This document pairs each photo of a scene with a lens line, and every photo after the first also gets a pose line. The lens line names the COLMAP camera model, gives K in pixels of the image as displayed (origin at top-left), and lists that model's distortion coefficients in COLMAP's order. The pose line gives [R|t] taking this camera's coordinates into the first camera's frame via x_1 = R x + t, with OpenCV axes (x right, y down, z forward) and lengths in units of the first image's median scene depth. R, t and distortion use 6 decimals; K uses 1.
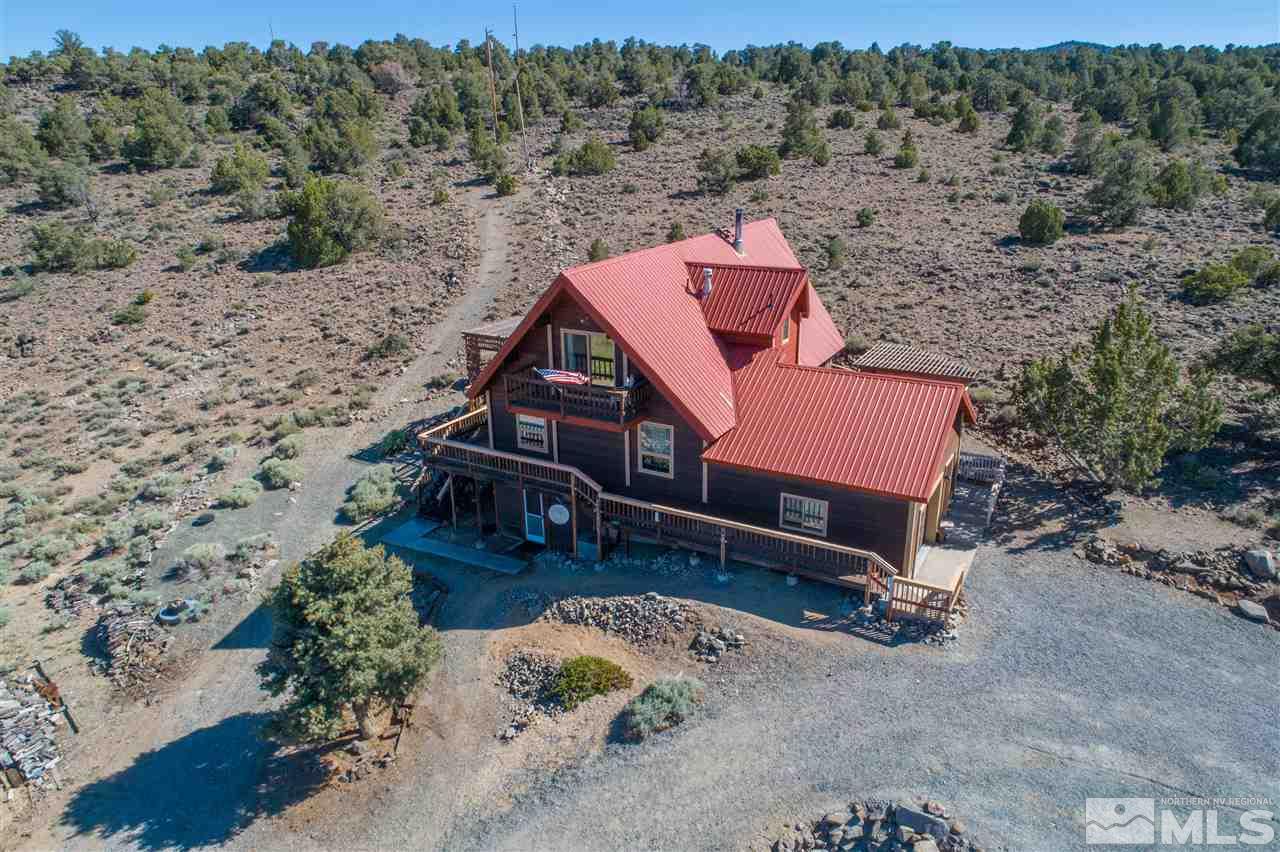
lens RADIAL K [[921.8, 0, 640.0], [0, 921.8, 426.0], [0, 0, 1]] dist [0.007931, 0.001486]
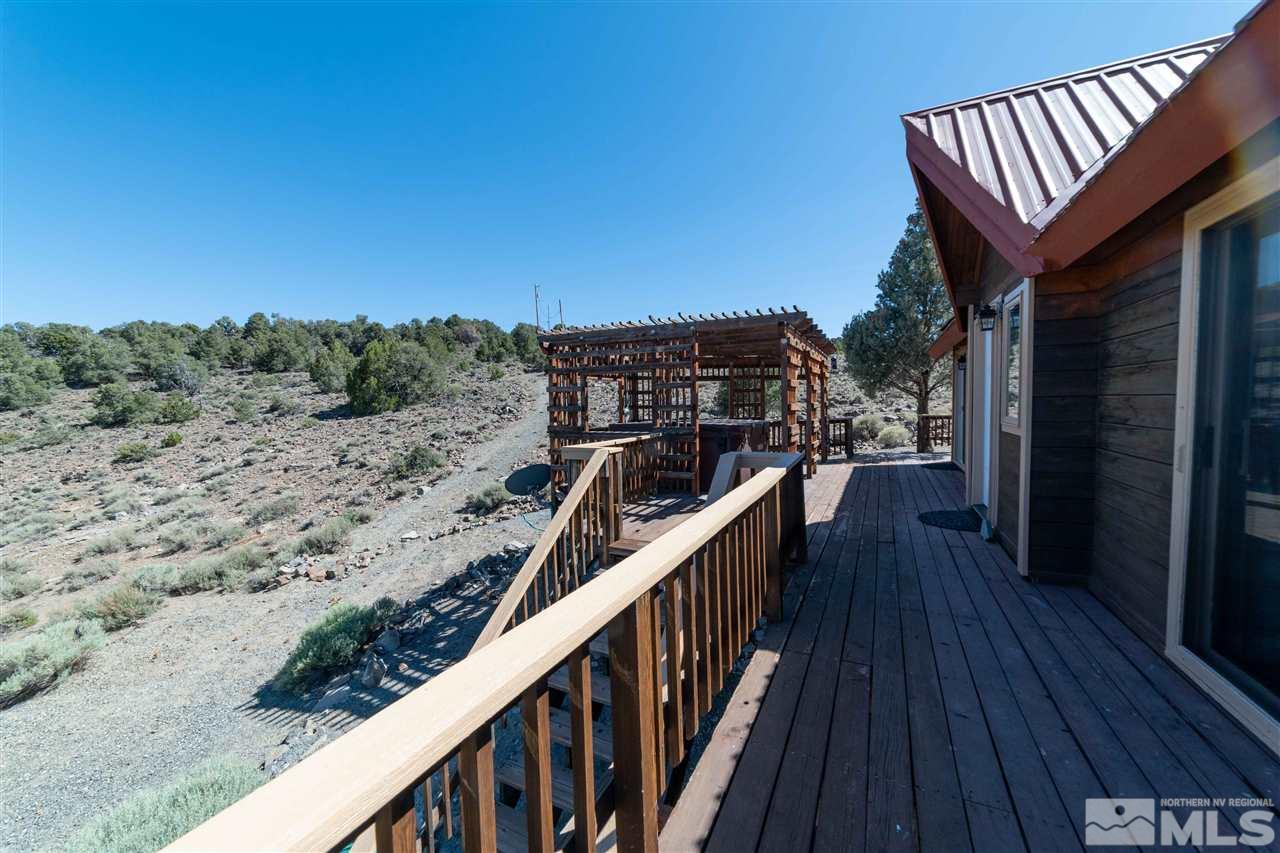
lens RADIAL K [[498.2, 0, 640.0], [0, 498.2, 426.5], [0, 0, 1]] dist [-0.021480, 0.010361]
pose [[0.997089, -0.001143, 0.076235, -0.116793], [0.022290, 0.960571, -0.277140, -0.004889], [-0.072913, 0.278033, 0.957800, 0.560914]]
